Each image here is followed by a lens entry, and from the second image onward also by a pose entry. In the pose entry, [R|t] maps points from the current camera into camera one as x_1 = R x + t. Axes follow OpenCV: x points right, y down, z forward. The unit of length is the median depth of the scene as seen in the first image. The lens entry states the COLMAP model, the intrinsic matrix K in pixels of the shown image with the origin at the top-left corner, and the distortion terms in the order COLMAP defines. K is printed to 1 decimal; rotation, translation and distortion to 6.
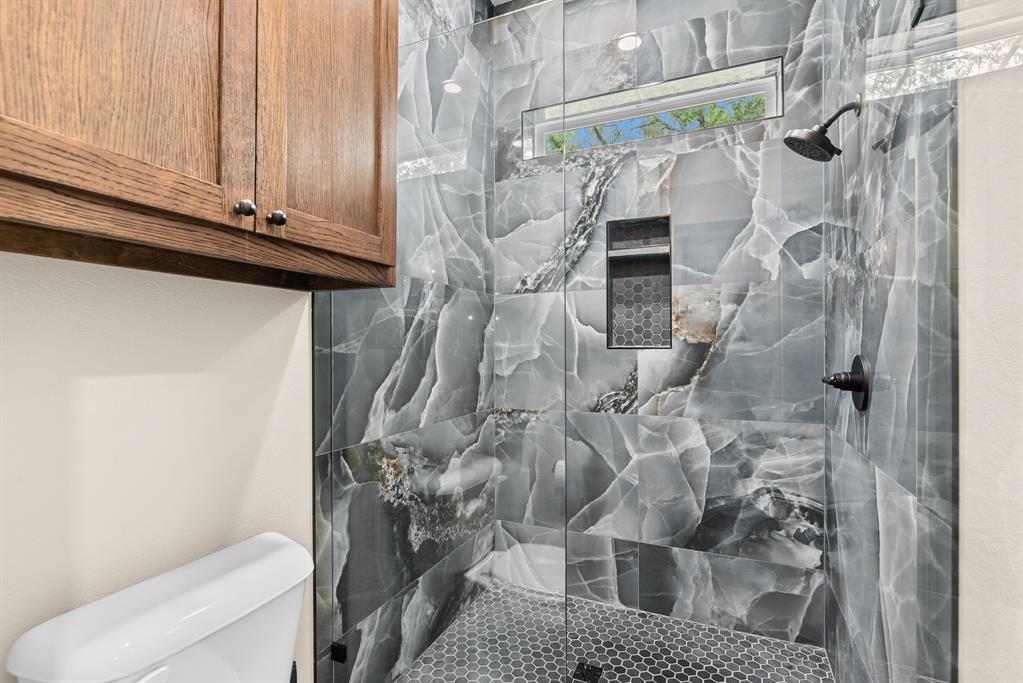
lens RADIAL K [[488.0, 0, 511.9], [0, 488.0, 345.8], [0, 0, 1]] dist [0.000010, 0.000001]
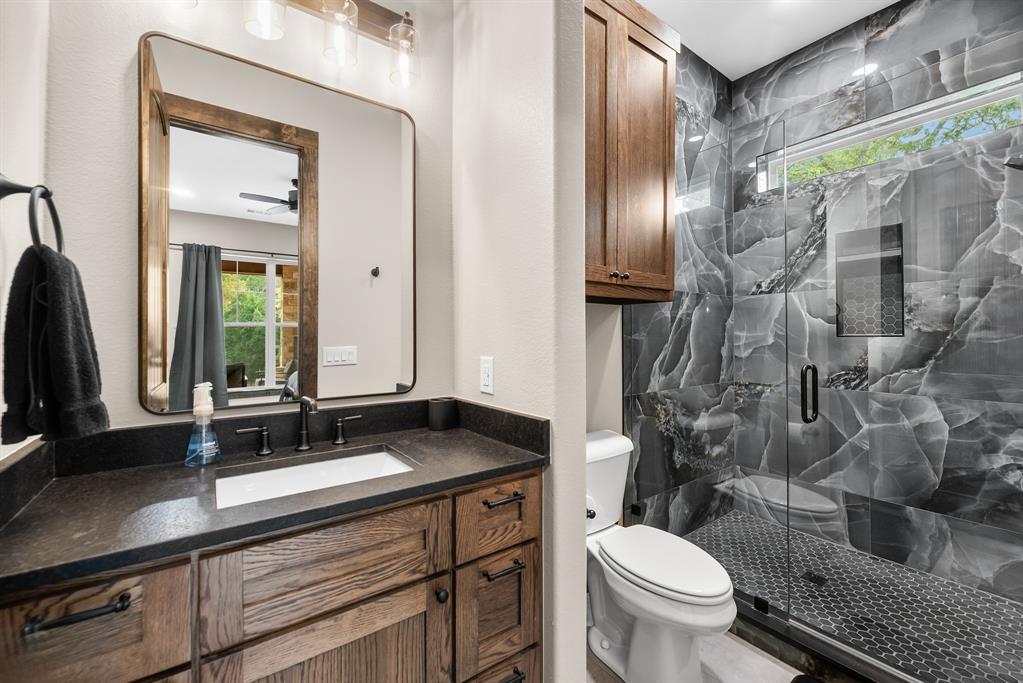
lens RADIAL K [[418.8, 0, 514.4], [0, 418.8, 334.0], [0, 0, 1]] dist [-0.001359, 0.000412]
pose [[0.872687, -0.003515, -0.488268, -0.000149], [0.002460, 0.999993, -0.002802, 0.000411], [0.488274, 0.001244, 0.872690, -0.347444]]
